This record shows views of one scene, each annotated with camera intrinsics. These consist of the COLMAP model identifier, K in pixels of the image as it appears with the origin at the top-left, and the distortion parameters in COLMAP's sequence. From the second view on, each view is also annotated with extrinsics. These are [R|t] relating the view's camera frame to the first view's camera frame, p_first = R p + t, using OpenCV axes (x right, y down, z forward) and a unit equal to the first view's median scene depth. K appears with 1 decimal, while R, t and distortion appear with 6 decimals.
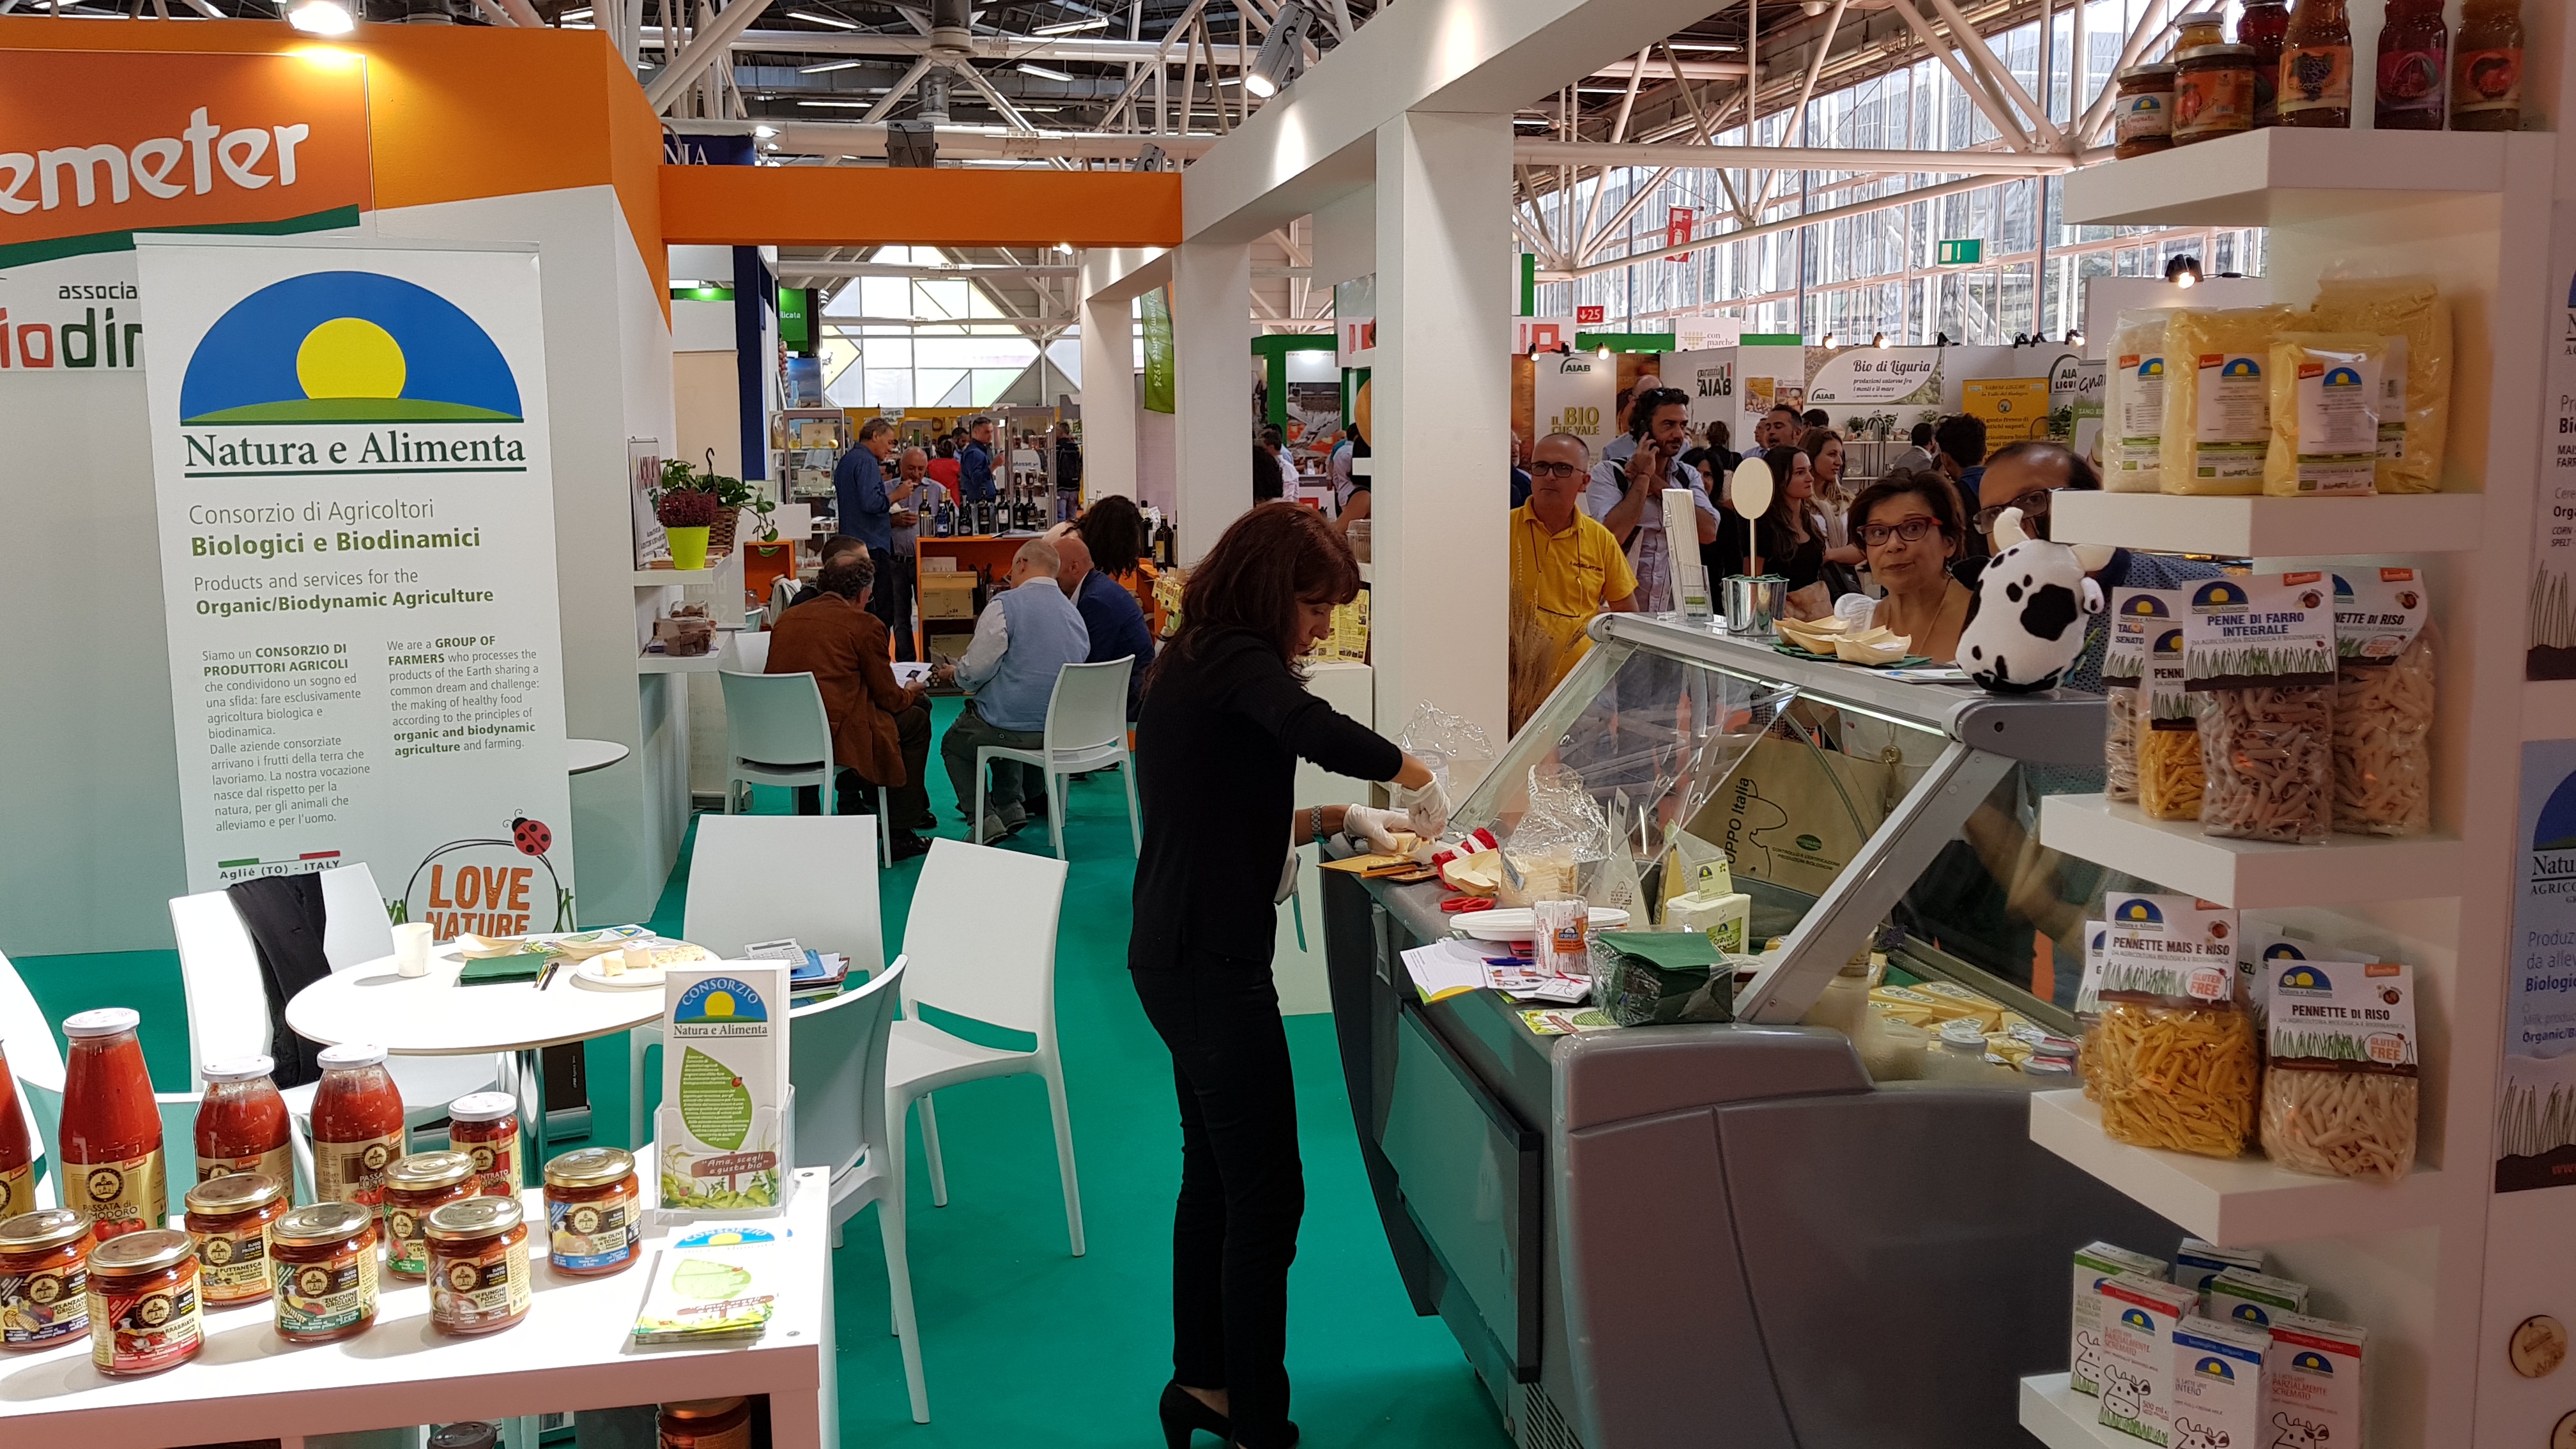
lens RADIAL K [[2053.6, 0, 1300.0], [0, 2053.6, 692.9], [0, 0, 1]] dist [0.003013, -0.003346]
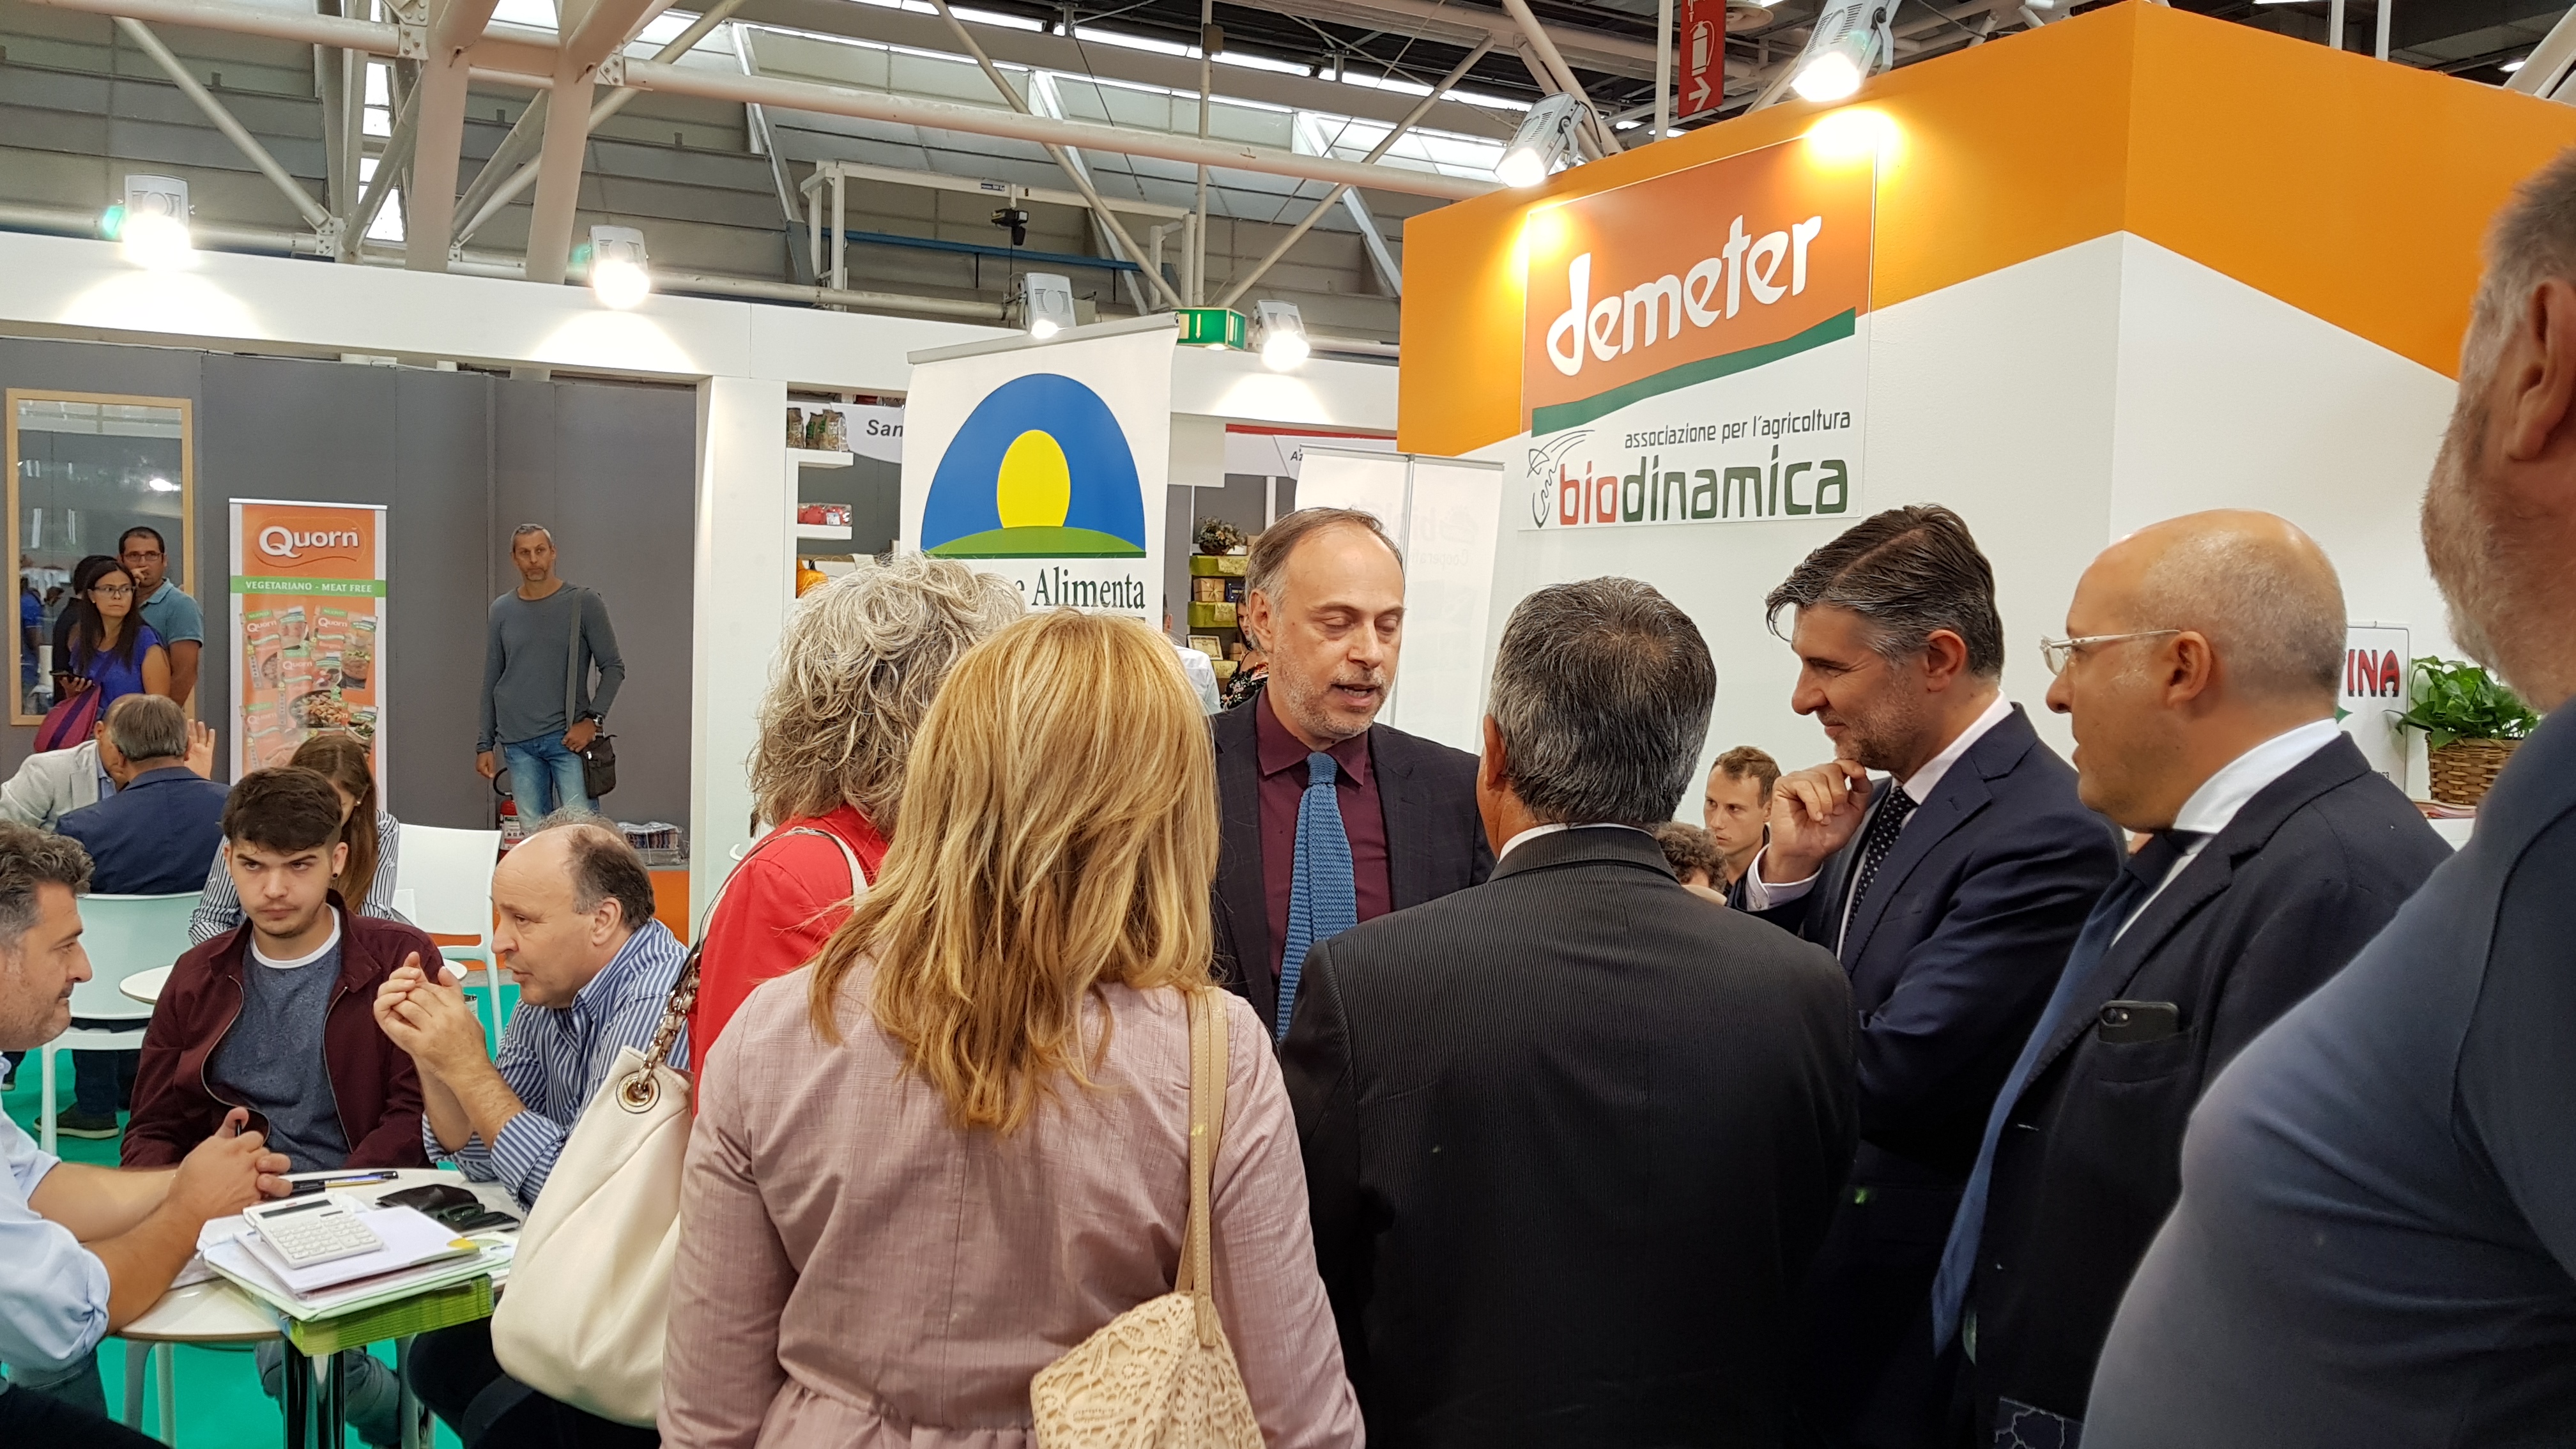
lens RADIAL K [[2053.6, 0, 1300.0], [0, 2053.6, 692.9], [0, 0, 1]] dist [0.003013, -0.003346]
pose [[0.270407, 0.055745, -0.961131, 0.248659], [-0.151213, 0.988391, 0.014783, -0.074251], [0.950797, 0.141338, 0.275698, 0.618294]]
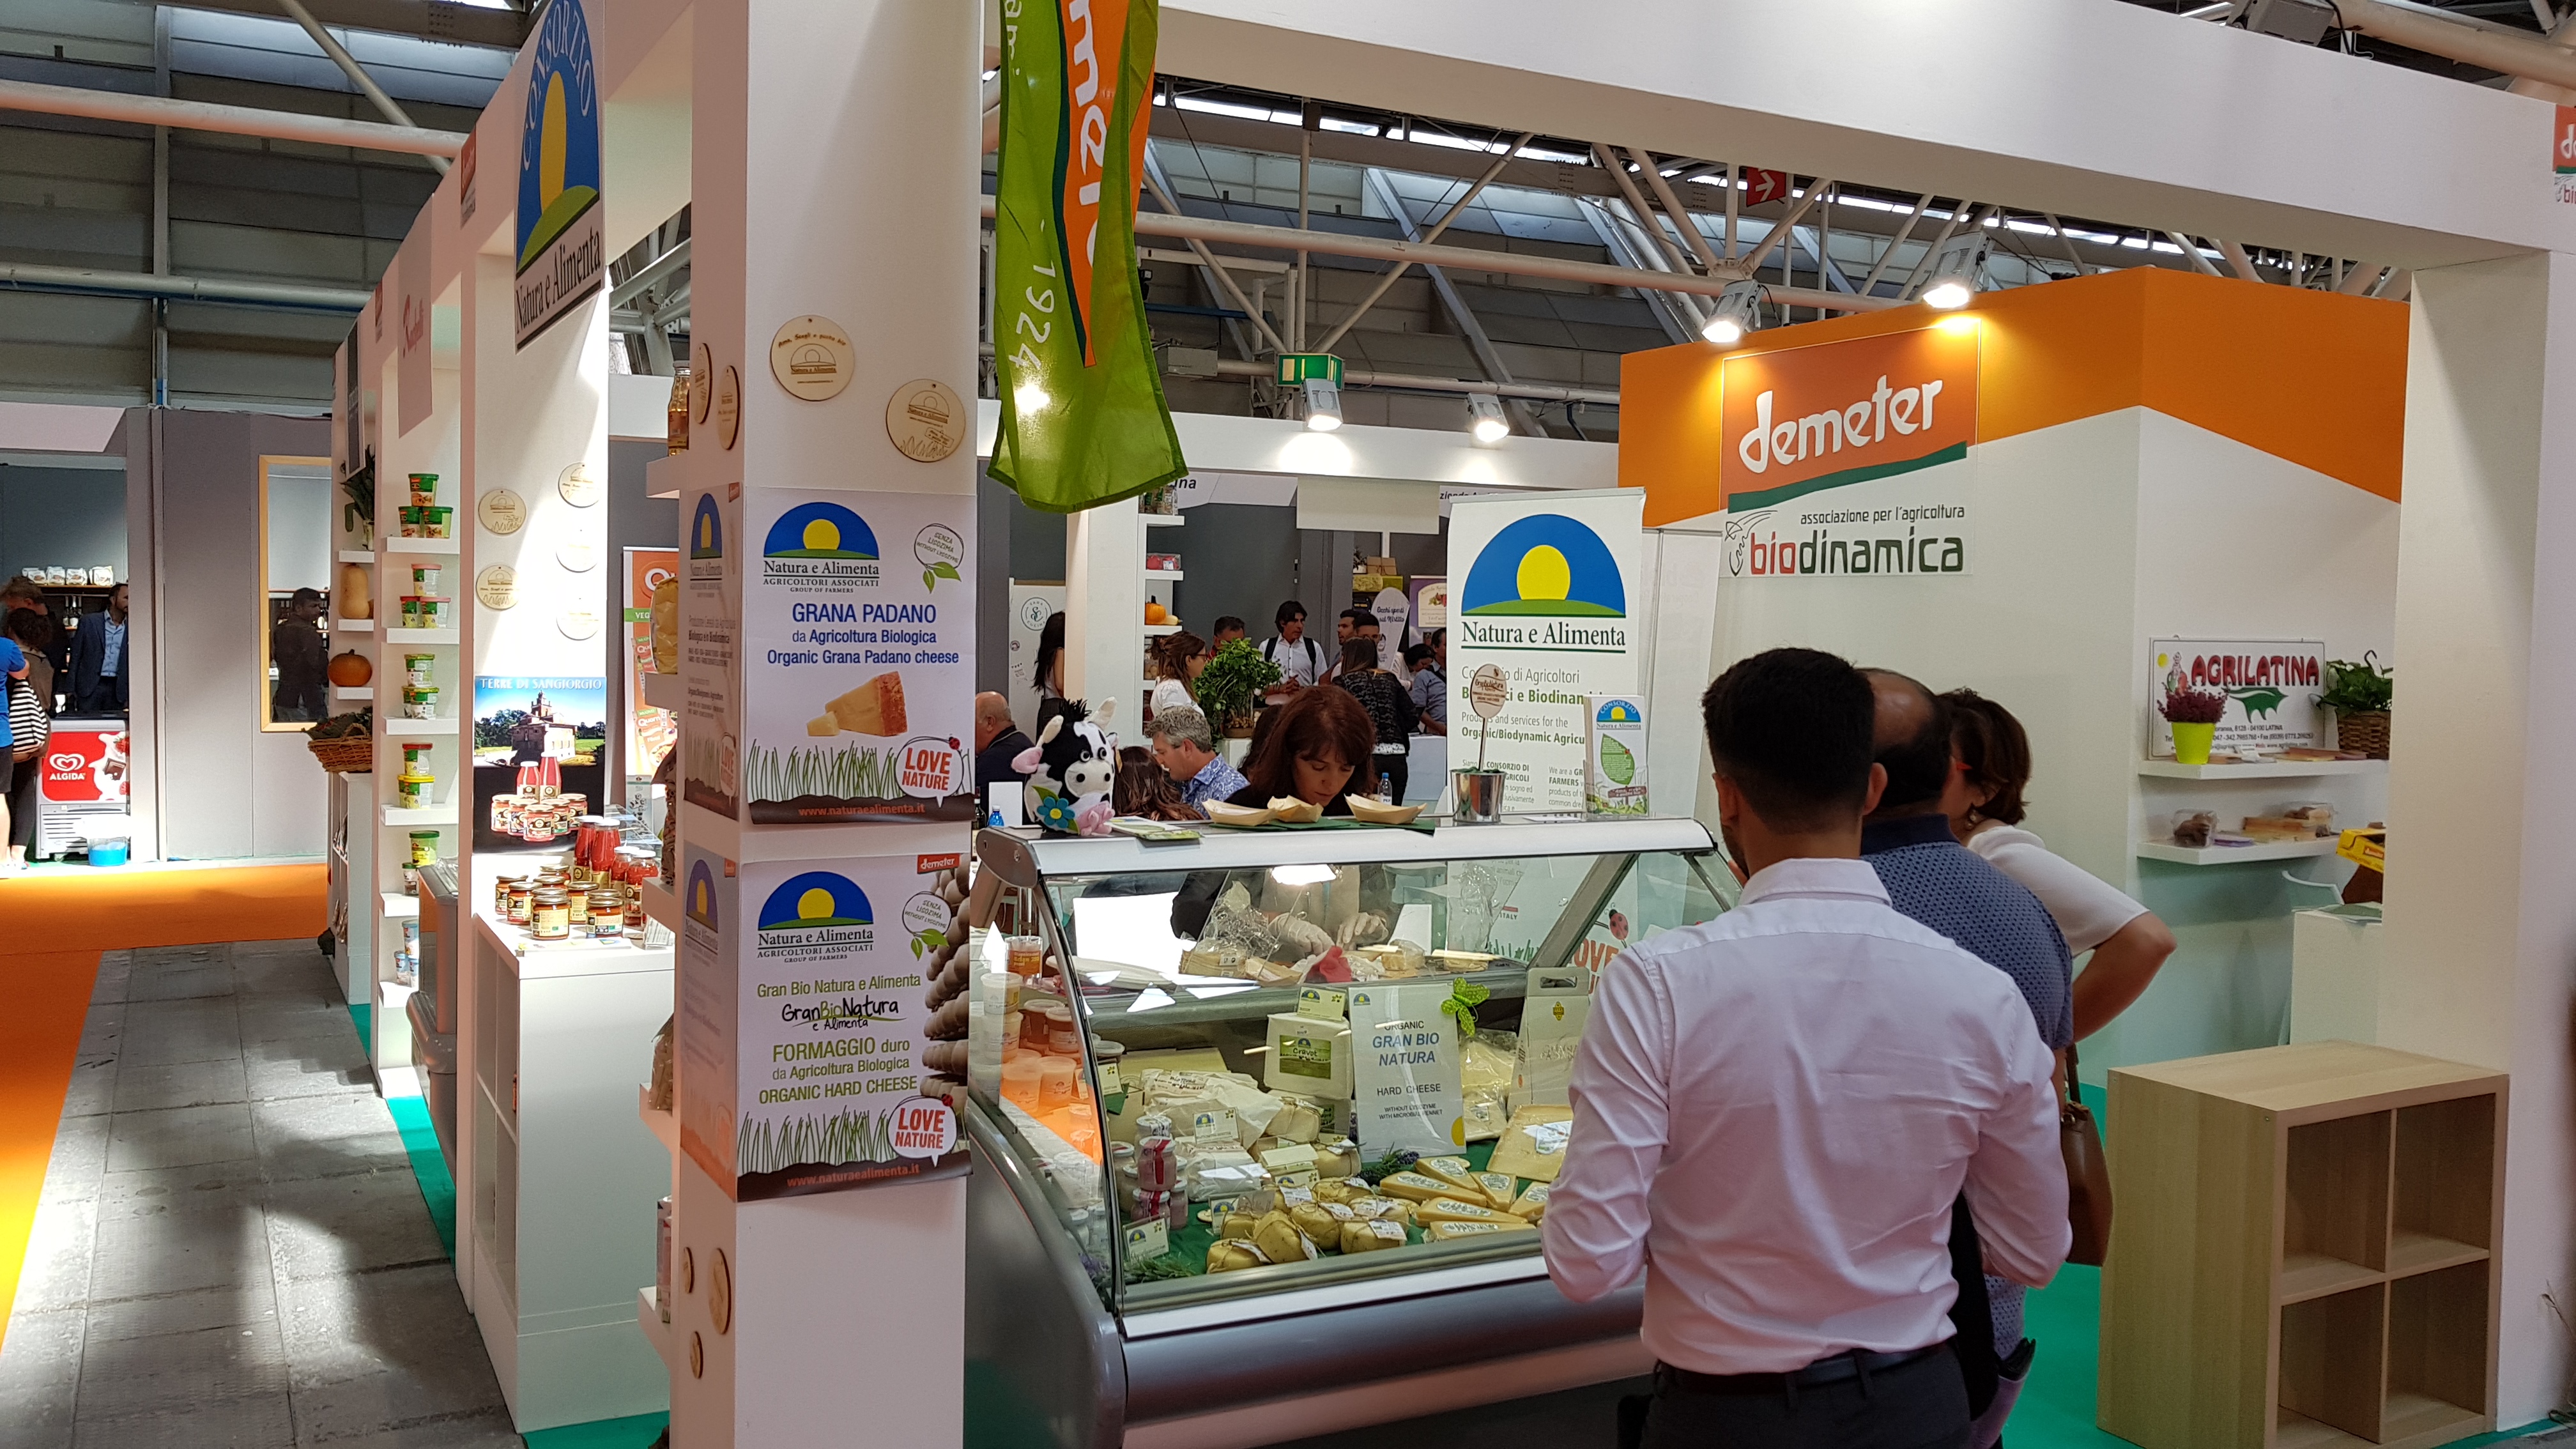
lens RADIAL K [[2115.7, 0, 1333.7], [0, 2115.7, 660.6], [0, 0, 1]] dist [0.070624, -0.000486]
pose [[0.304359, 0.037936, -0.951802, 0.653144], [-0.140394, 0.990081, -0.005433, -0.049462], [0.942154, 0.135281, 0.306666, 0.280191]]
